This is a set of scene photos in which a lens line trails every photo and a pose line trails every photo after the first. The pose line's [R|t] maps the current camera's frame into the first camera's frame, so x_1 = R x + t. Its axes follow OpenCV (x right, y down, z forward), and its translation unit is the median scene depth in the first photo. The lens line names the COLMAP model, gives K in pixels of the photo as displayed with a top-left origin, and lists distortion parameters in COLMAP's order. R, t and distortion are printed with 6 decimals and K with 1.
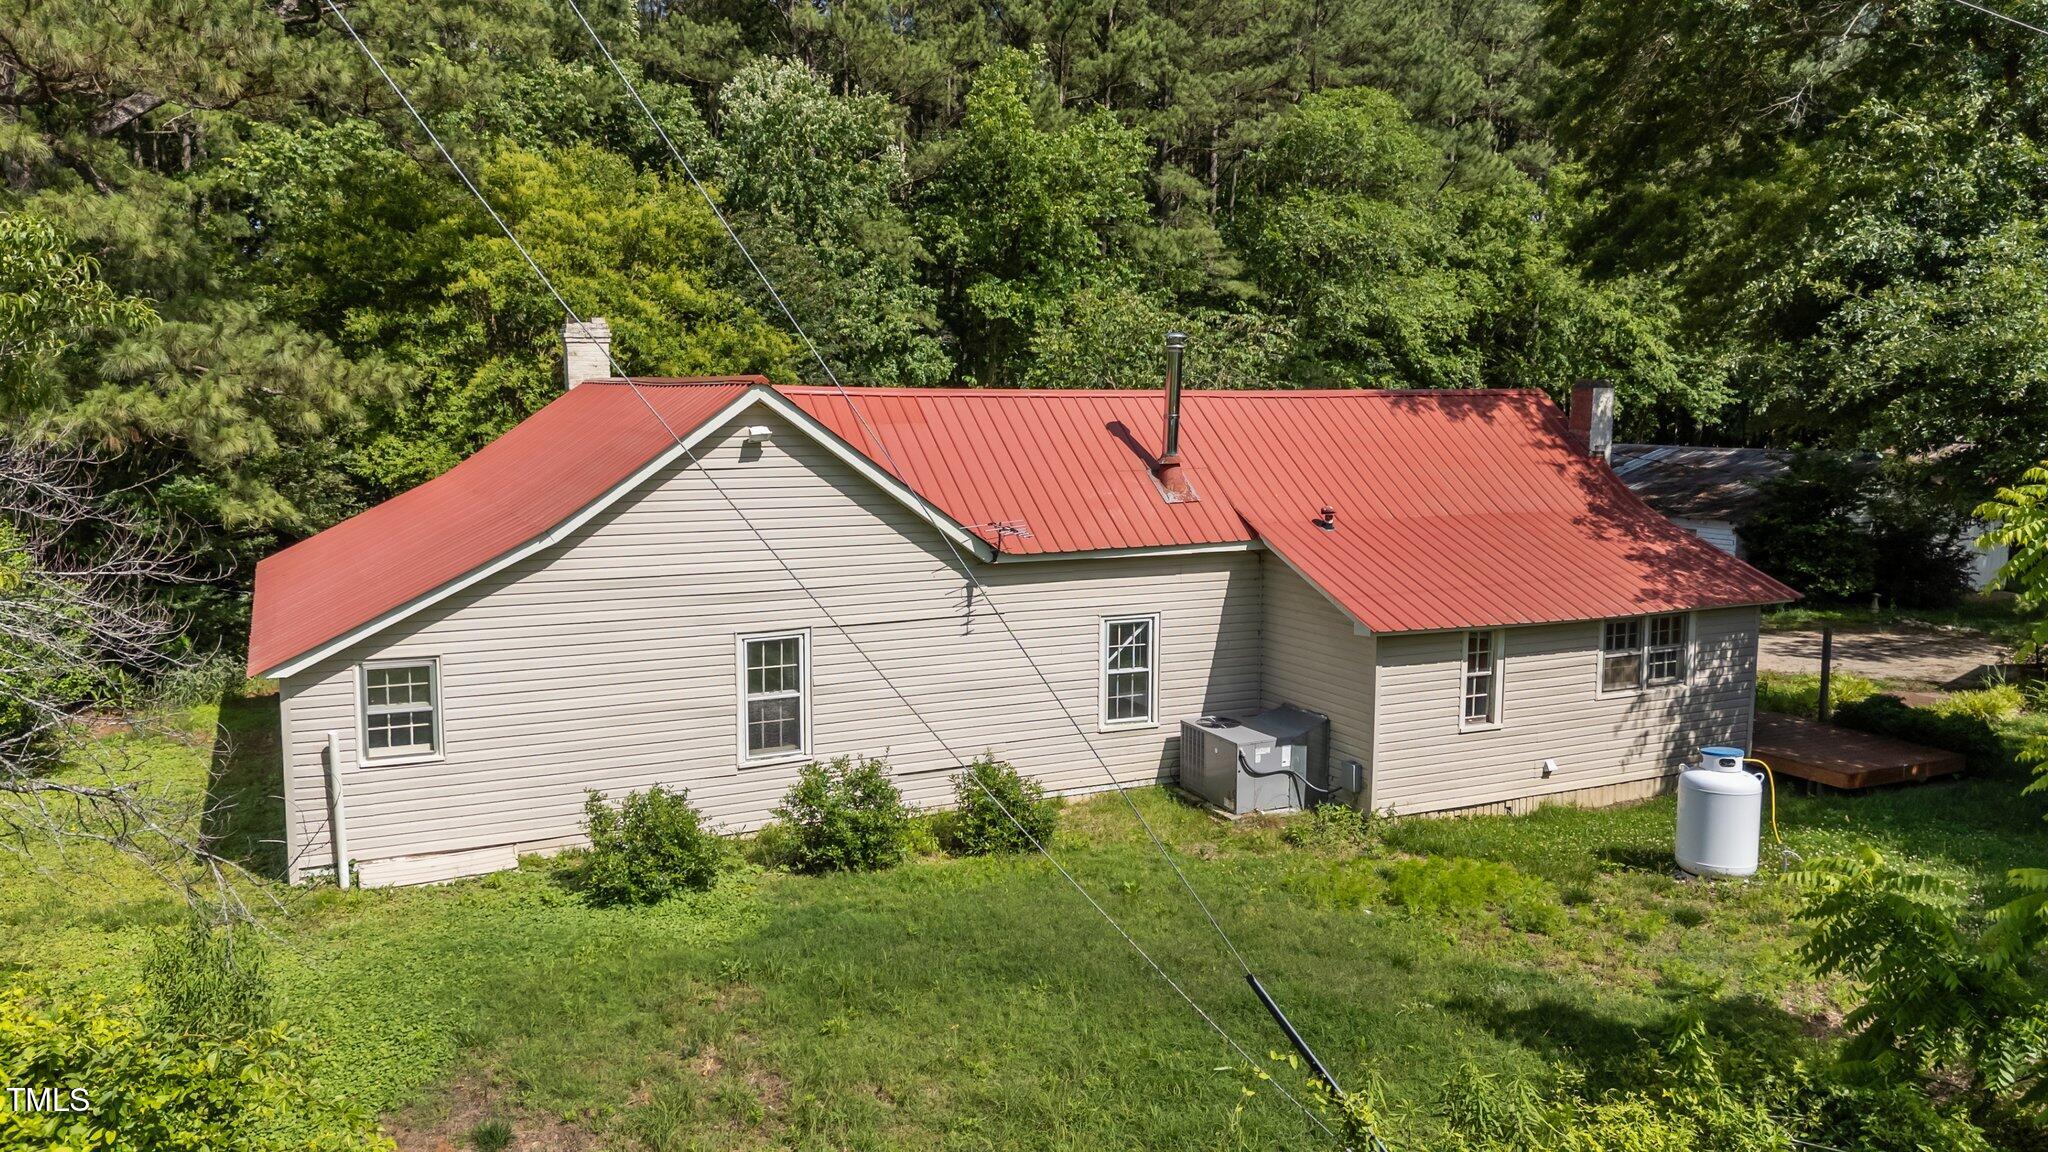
lens RADIAL K [[1541.6, 0, 1001.4], [0, 1541.6, 570.2], [0, 0, 1]] dist [0.080371, -0.075911]
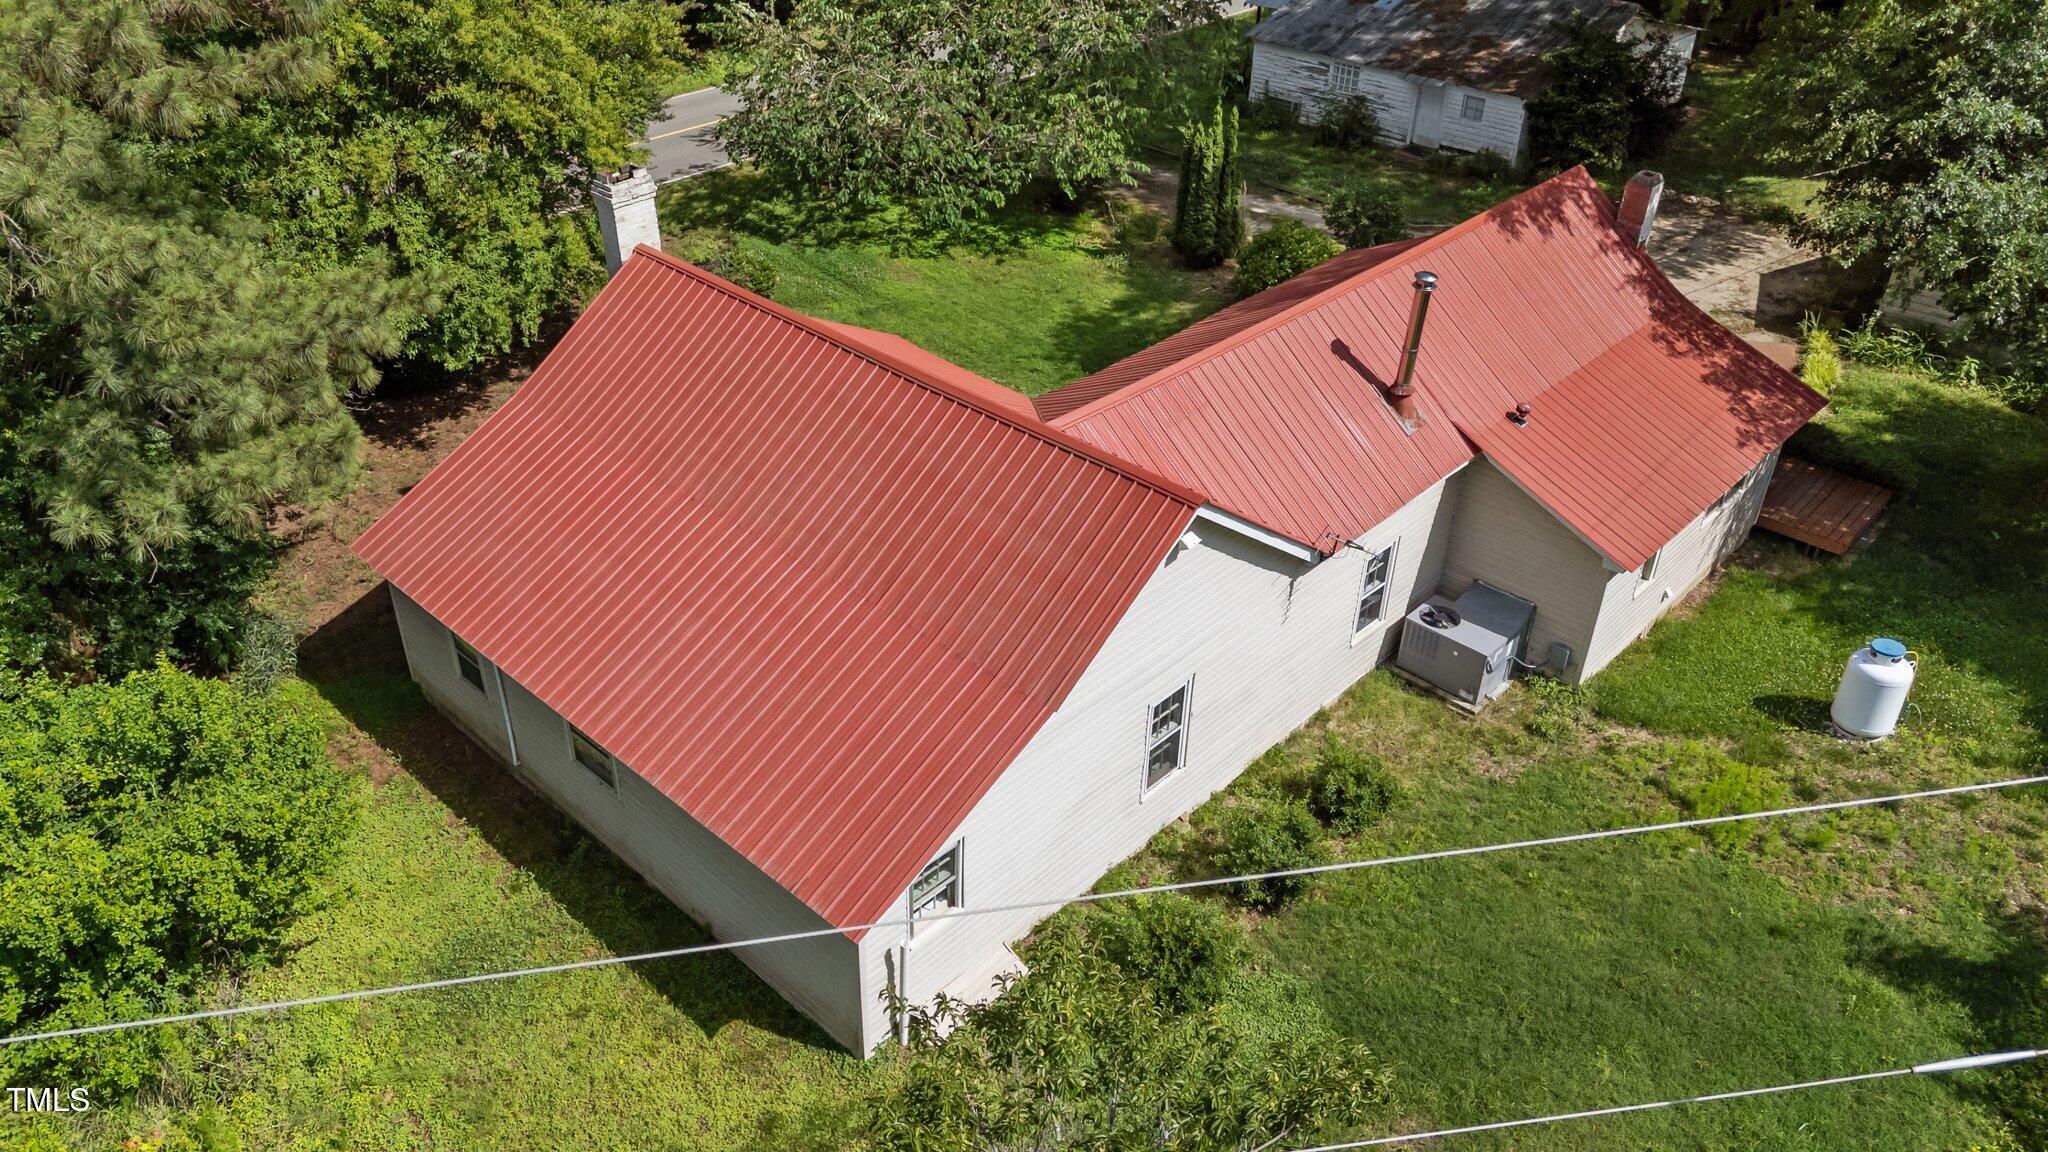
lens RADIAL K [[1562.2, 0, 1011.9], [0, 1562.2, 578.5], [0, 0, 1]] dist [0.047339, -0.008723]
pose [[0.929455, -0.193195, 0.314308, -0.507975], [0.031899, 0.890823, 0.453230, -0.457595], [-0.367555, -0.411231, 0.834142, 0.167225]]
